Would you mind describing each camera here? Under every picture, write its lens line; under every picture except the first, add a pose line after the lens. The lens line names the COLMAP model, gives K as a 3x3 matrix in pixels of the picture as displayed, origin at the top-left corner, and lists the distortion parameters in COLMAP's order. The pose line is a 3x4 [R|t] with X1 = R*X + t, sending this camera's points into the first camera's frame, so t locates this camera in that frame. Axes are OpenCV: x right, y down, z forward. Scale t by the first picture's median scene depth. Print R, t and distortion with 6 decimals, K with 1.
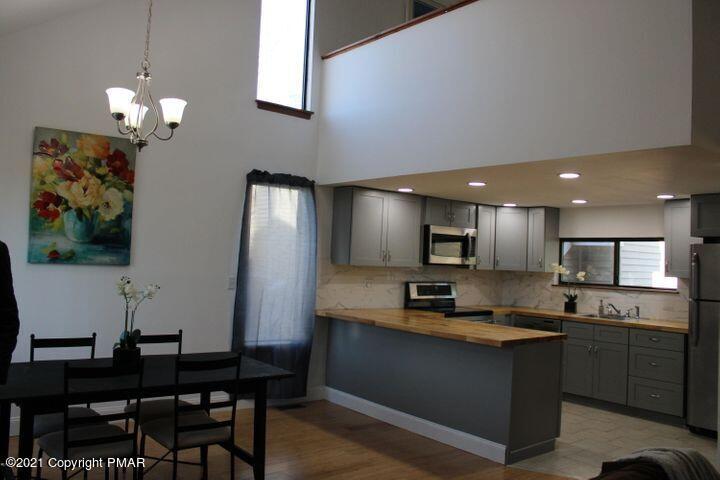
lens RADIAL K [[600.7, 0, 360.7], [0, 600.7, 240.3], [0, 0, 1]] dist [-0.149729, 0.111415]
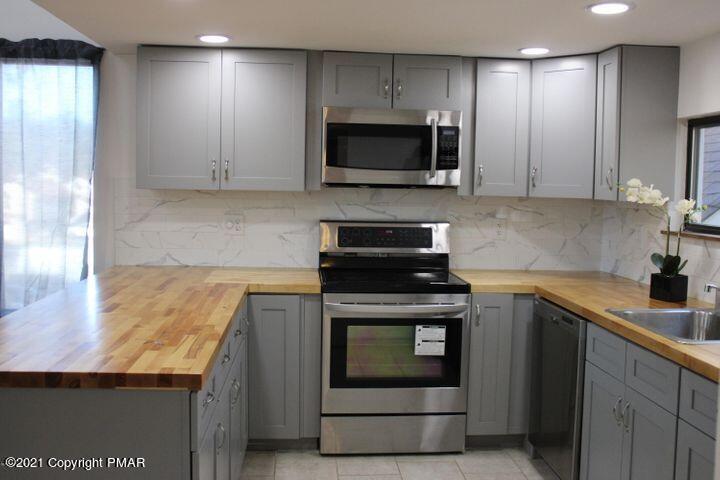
lens RADIAL K [[717.7, 0, 374.0], [0, 717.7, 227.6], [0, 0, 1]] dist [-0.098086, 0.000000]
pose [[0.830089, 0.012536, -0.557489, 0.542905], [0.029893, 0.997309, 0.066937, 0.040804], [0.556828, -0.072229, 0.827481, 0.582464]]
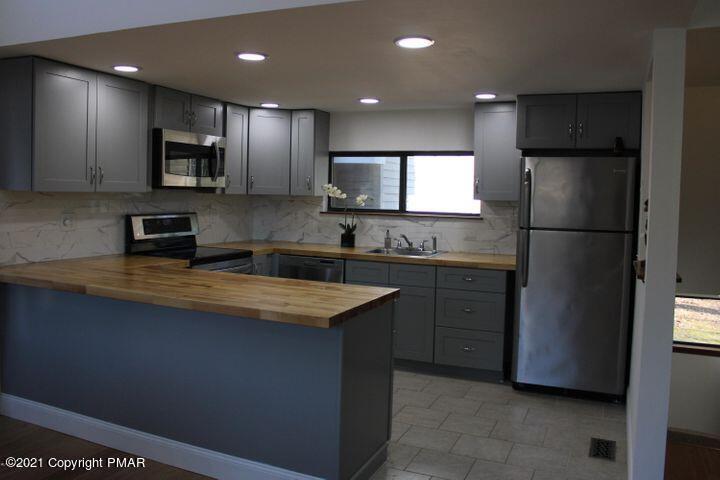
lens RADIAL K [[600.7, 0, 353.4], [0, 600.7, 231.0], [0, 0, 1]] dist [-0.149729, 0.111415]
pose [[0.886166, -0.046820, 0.460996, -0.003584], [-0.004370, 0.993994, 0.109351, 0.016811], [-0.463347, -0.098918, 0.880639, 0.352742]]
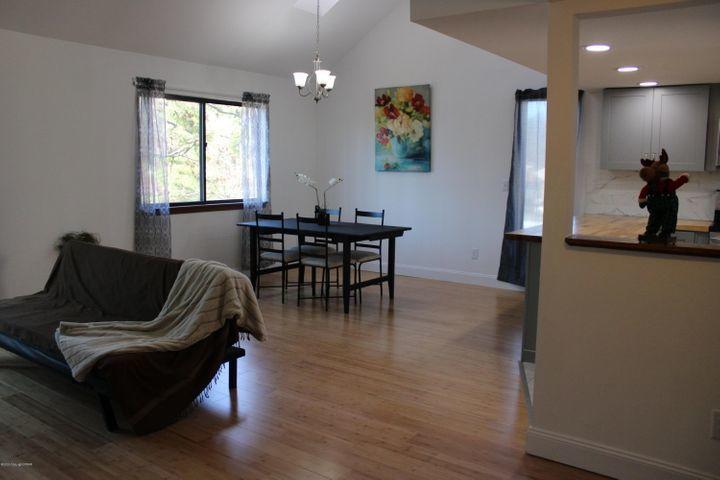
lens RADIAL K [[600.7, 0, 357.4], [0, 600.7, 241.3], [0, 0, 1]] dist [-0.149729, 0.111415]
pose [[0.279962, 0.081436, -0.956551, 0.823045], [0.030729, 0.995125, 0.093714, 0.057976], [0.959519, -0.055630, 0.276095, 0.341815]]
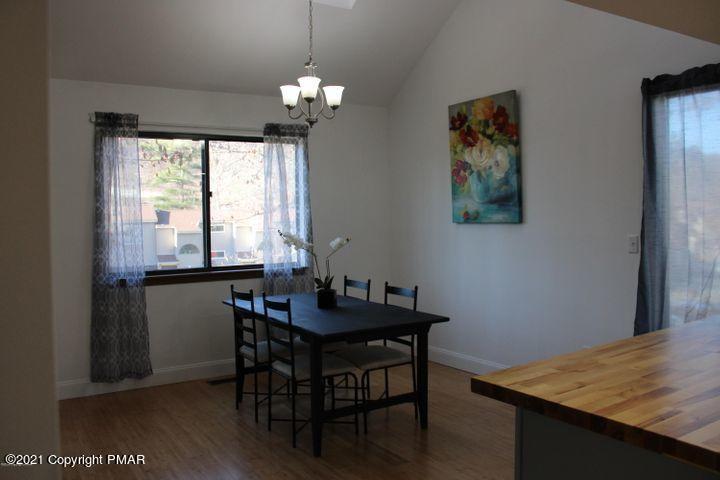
lens RADIAL K [[600.7, 0, 355.0], [0, 600.7, 236.8], [0, 0, 1]] dist [-0.149729, 0.111415]
pose [[-0.102995, -0.002669, -0.994678, 0.484421], [0.043035, 0.999048, -0.007137, 0.049550], [0.993750, -0.043541, -0.102783, 0.694563]]
